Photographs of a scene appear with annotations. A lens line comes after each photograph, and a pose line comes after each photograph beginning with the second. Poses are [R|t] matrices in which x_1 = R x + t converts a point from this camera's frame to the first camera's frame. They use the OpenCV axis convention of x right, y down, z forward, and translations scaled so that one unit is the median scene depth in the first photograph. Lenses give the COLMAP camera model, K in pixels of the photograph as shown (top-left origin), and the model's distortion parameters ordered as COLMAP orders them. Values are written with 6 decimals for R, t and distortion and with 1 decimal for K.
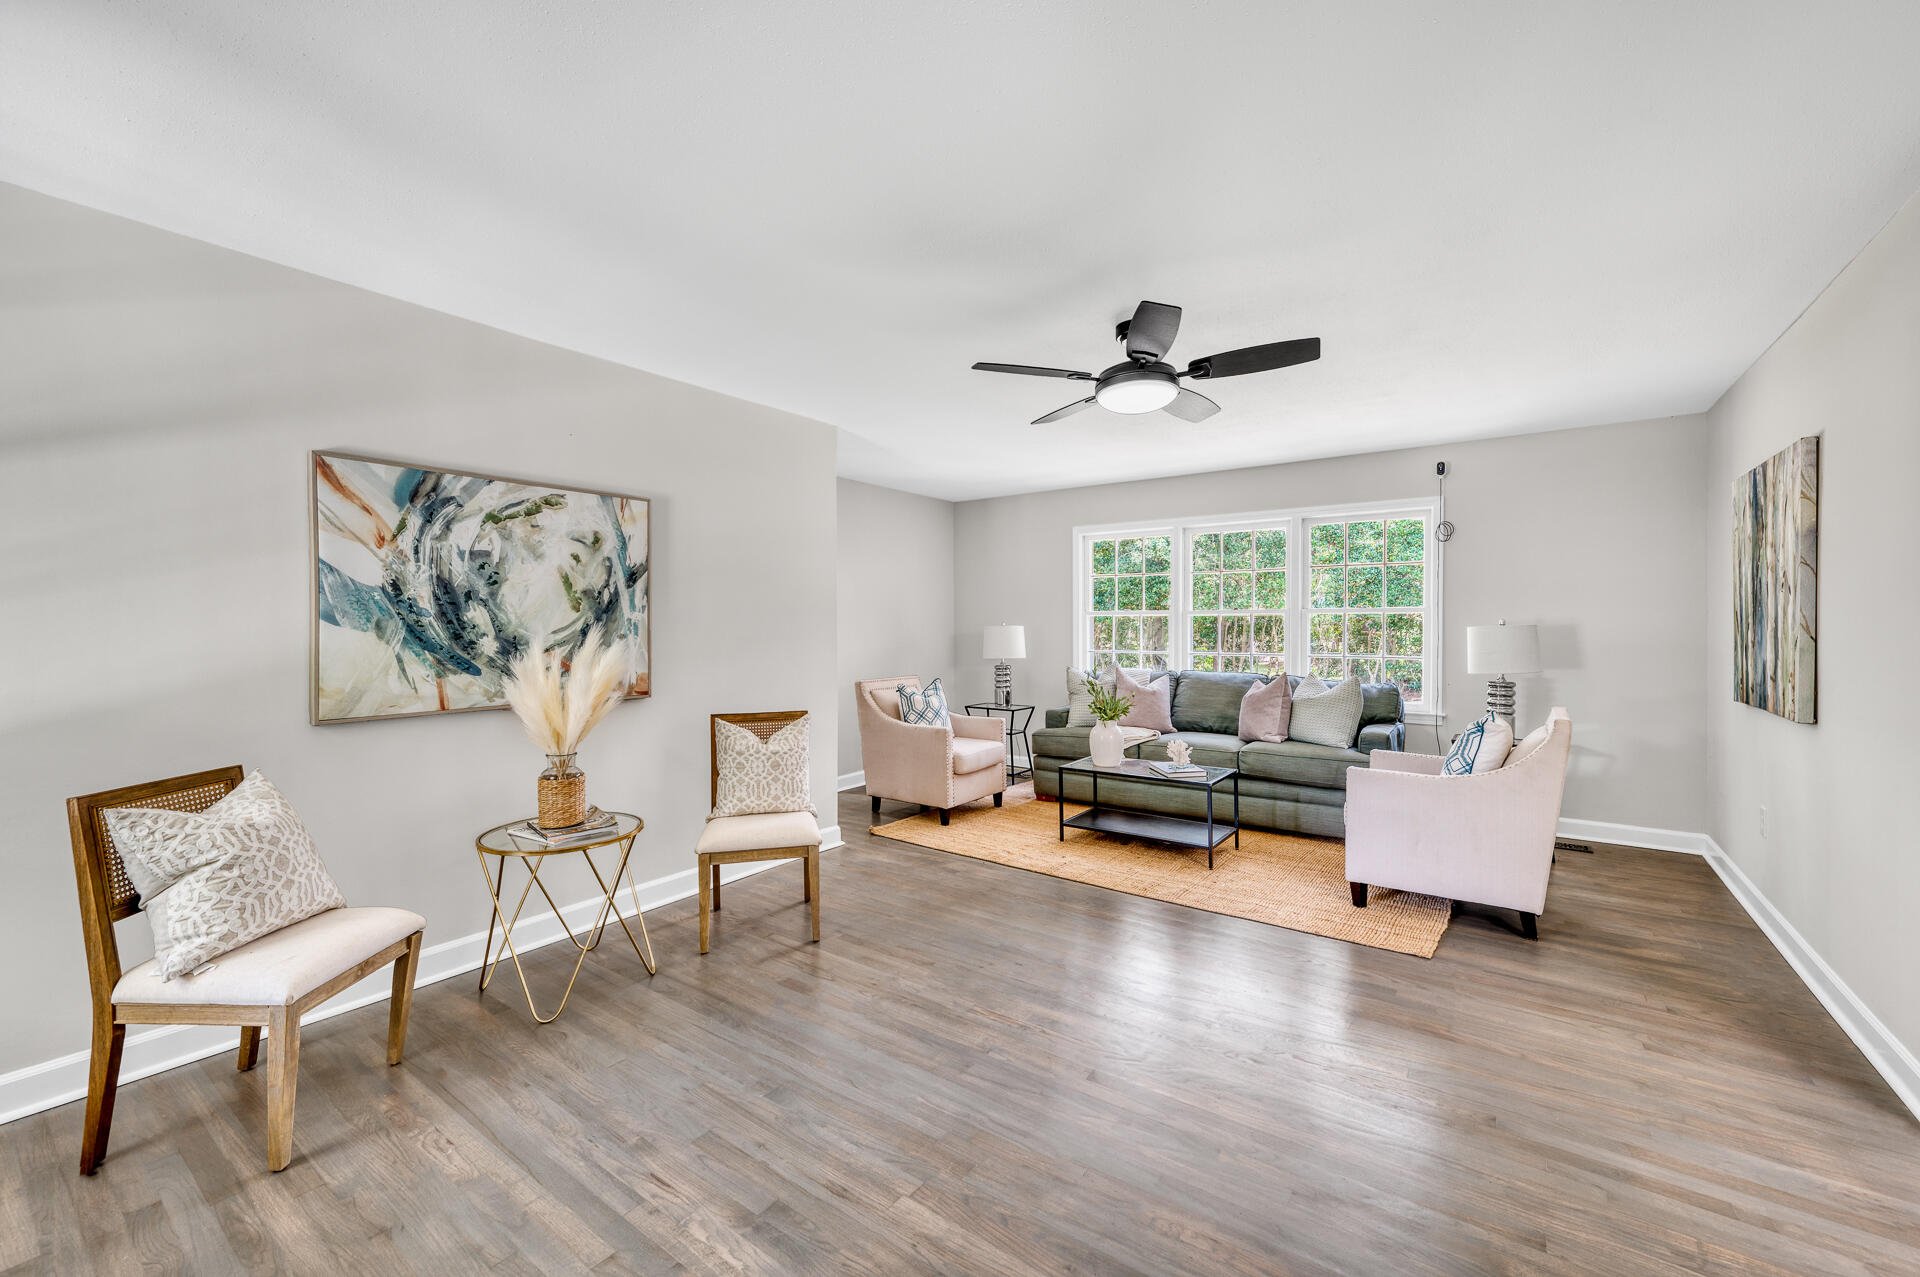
lens RADIAL K [[774.3, 0, 968.7], [0, 774.3, 630.6], [0, 0, 1]] dist [0.001658, 0.000086]
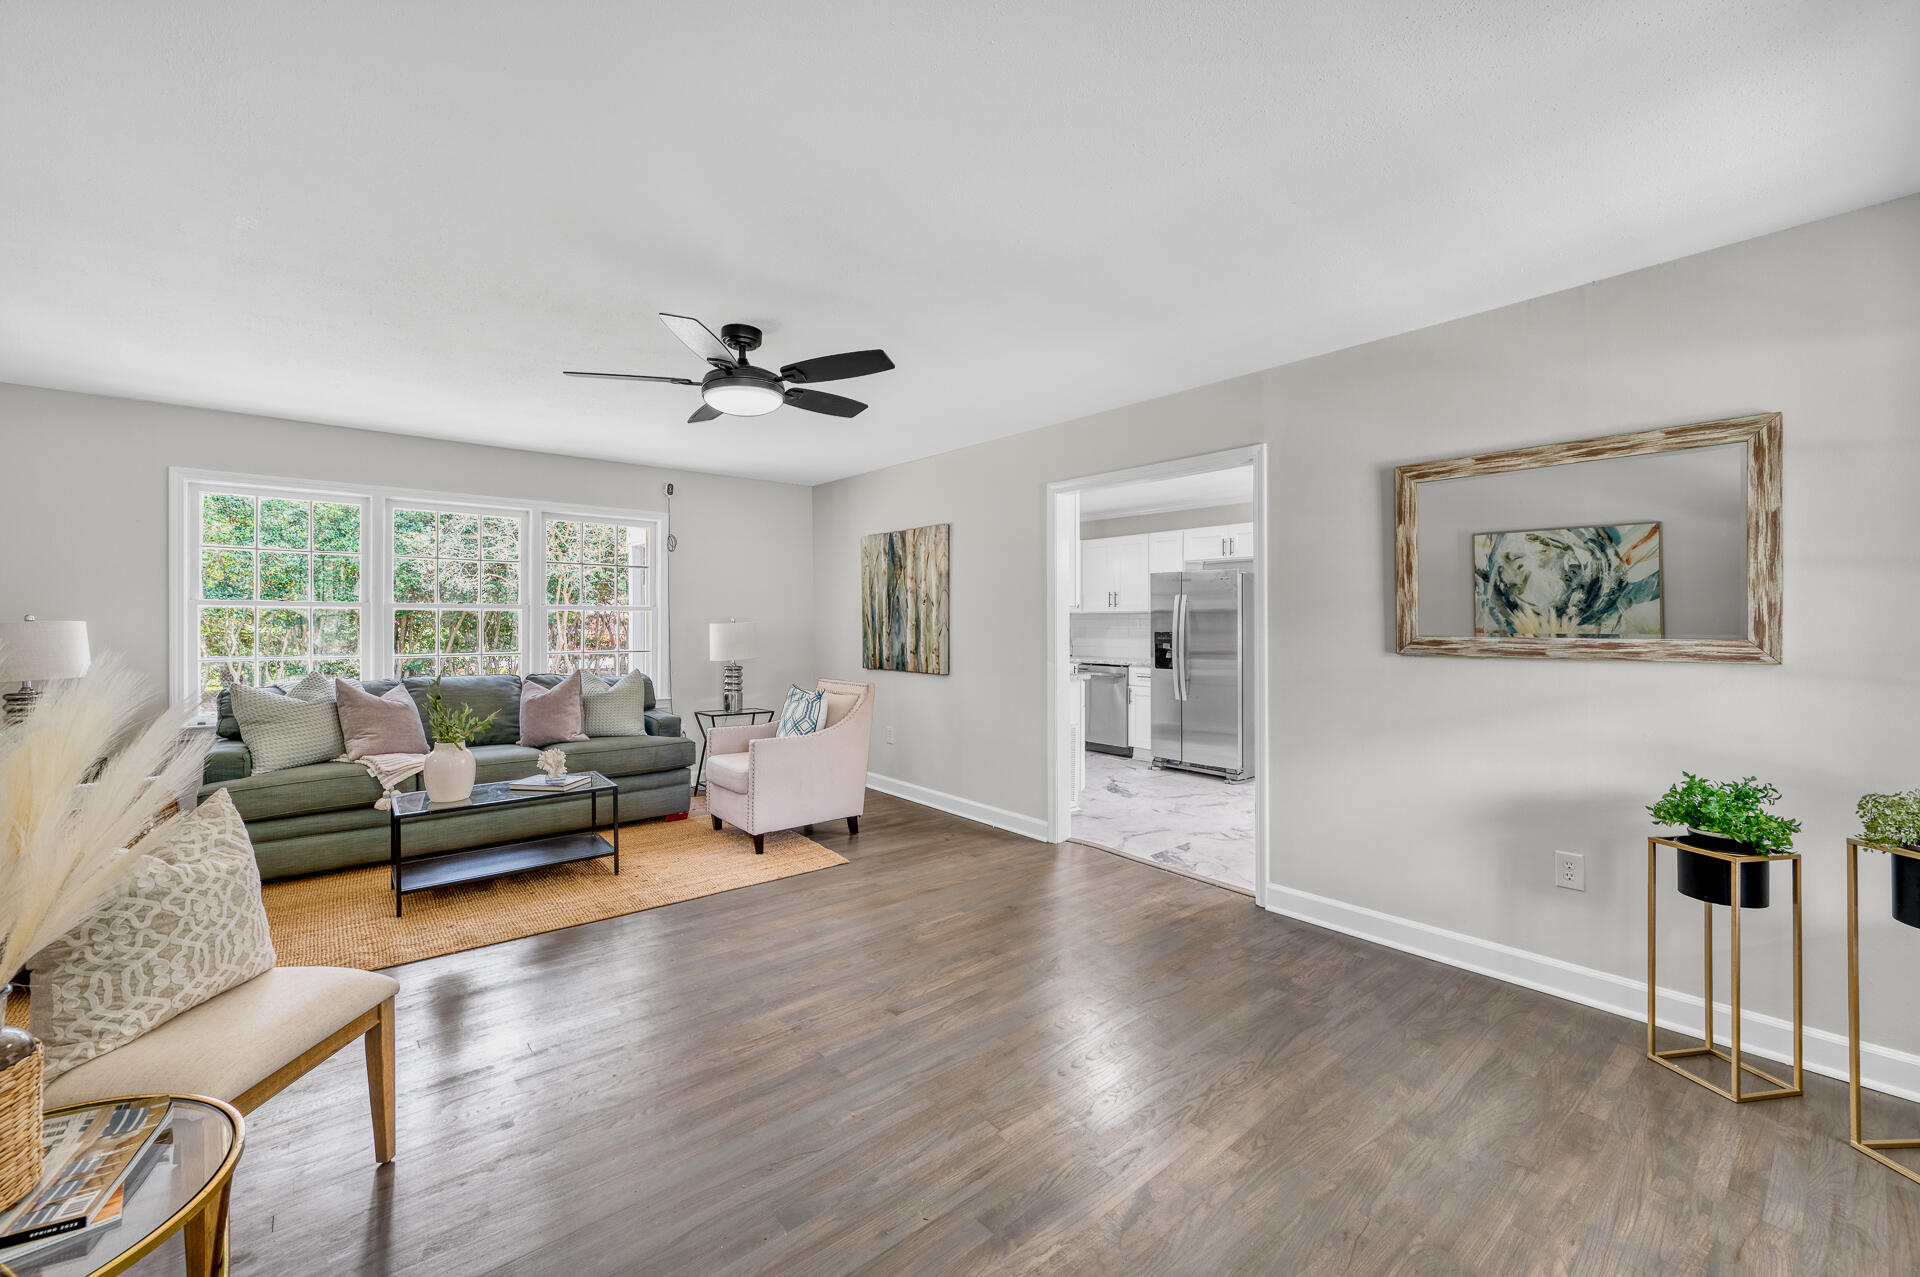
lens RADIAL K [[774.3, 0, 964.0], [0, 774.3, 628.4], [0, 0, 1]] dist [0.001658, 0.000086]
pose [[0.242685, -0.006410, 0.970084, -0.641056], [0.004280, 0.999976, 0.005537, -0.003143], [-0.970096, 0.002808, 0.242707, 0.422871]]
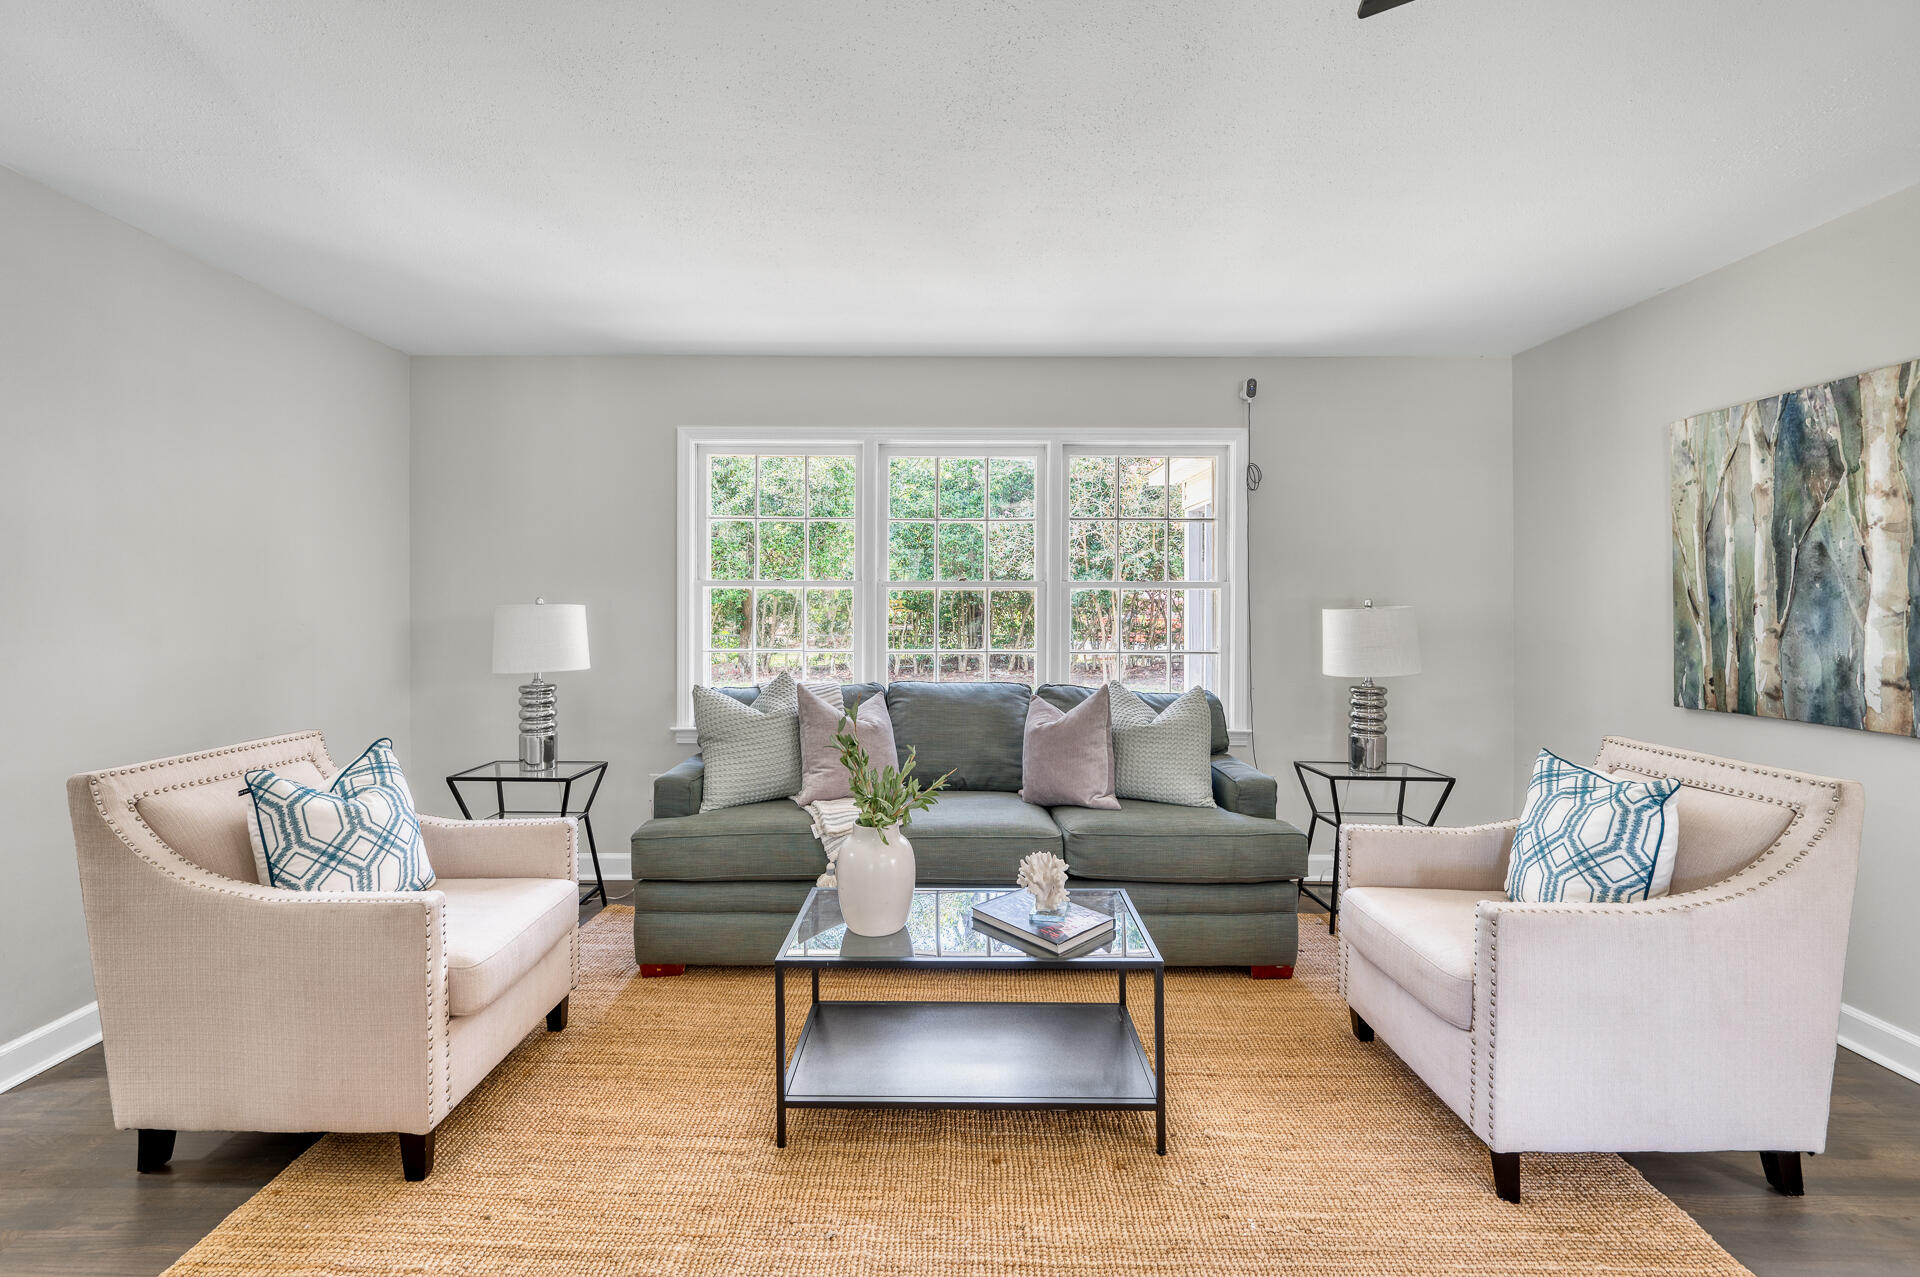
lens RADIAL K [[774.3, 0, 940.2], [0, 774.3, 608.0], [0, 0, 1]] dist [0.001658, 0.000086]
pose [[0.817614, 0.001013, 0.575766, -0.060205], [0.001078, 0.999994, -0.003290, -0.005234], [-0.575766, 0.003310, 0.817608, 0.871969]]
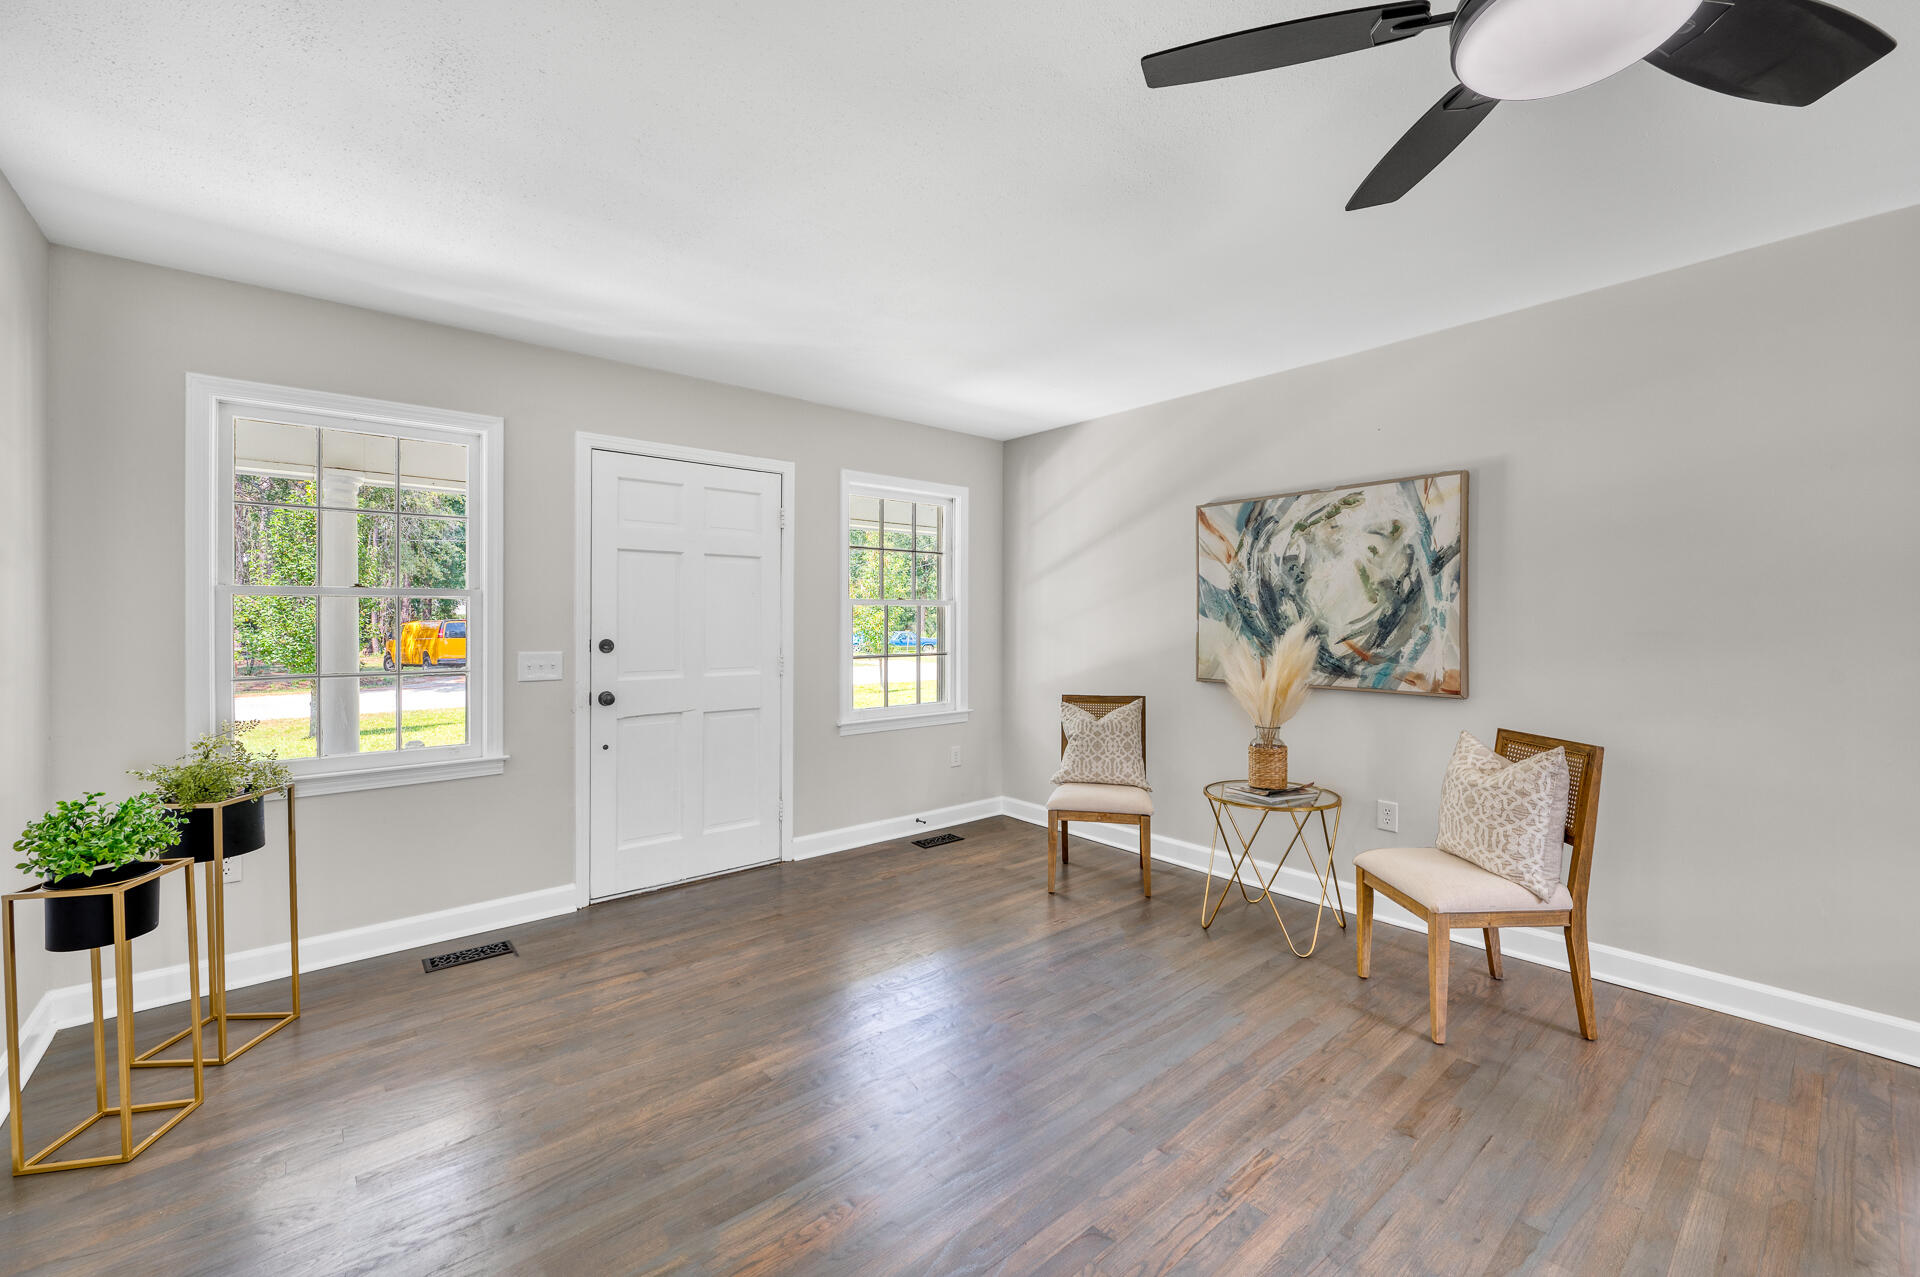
lens RADIAL K [[774.3, 0, 956.6], [0, 774.3, 618.0], [0, 0, 1]] dist [0.001658, 0.000086]
pose [[-0.257139, -0.001935, -0.966373, 0.618131], [-0.002529, 0.999996, -0.001329, -0.001638], [0.966371, 0.002103, -0.257143, 0.726570]]
